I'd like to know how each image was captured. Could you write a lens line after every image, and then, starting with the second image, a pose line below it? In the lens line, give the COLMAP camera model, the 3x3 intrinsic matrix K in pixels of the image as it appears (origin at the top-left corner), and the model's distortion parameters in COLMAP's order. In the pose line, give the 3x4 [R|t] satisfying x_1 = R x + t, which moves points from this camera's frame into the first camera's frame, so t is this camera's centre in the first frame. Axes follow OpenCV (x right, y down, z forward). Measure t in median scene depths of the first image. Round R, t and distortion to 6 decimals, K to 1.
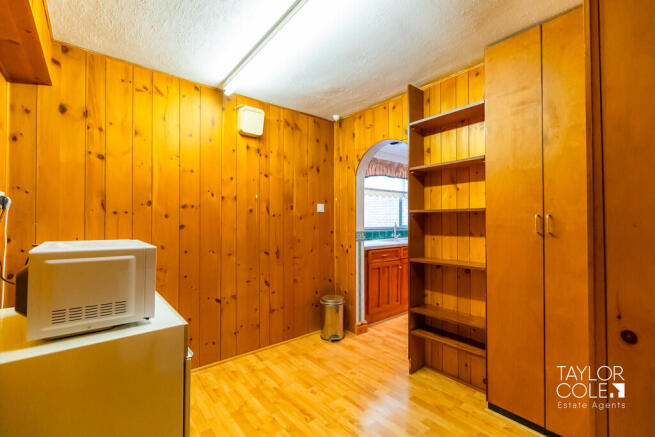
lens RADIAL K [[283.1, 0, 326.6], [0, 283.1, 217.8], [0, 0, 1]] dist [-0.004630, 0.000156]
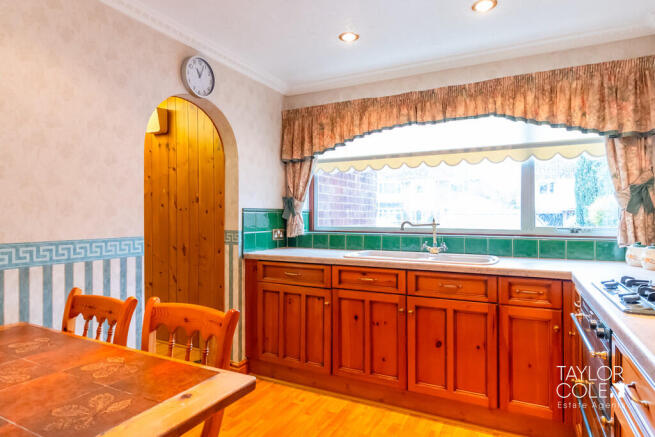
lens RADIAL K [[383.4, 0, 331.2], [0, 383.4, 216.3], [0, 0, 1]] dist [-0.004439, -0.000297]
pose [[0.404874, -0.002345, -0.914369, 1.088906], [0.004995, 0.999987, -0.000352, 0.015938], [0.914359, -0.004425, 0.404881, 0.853831]]
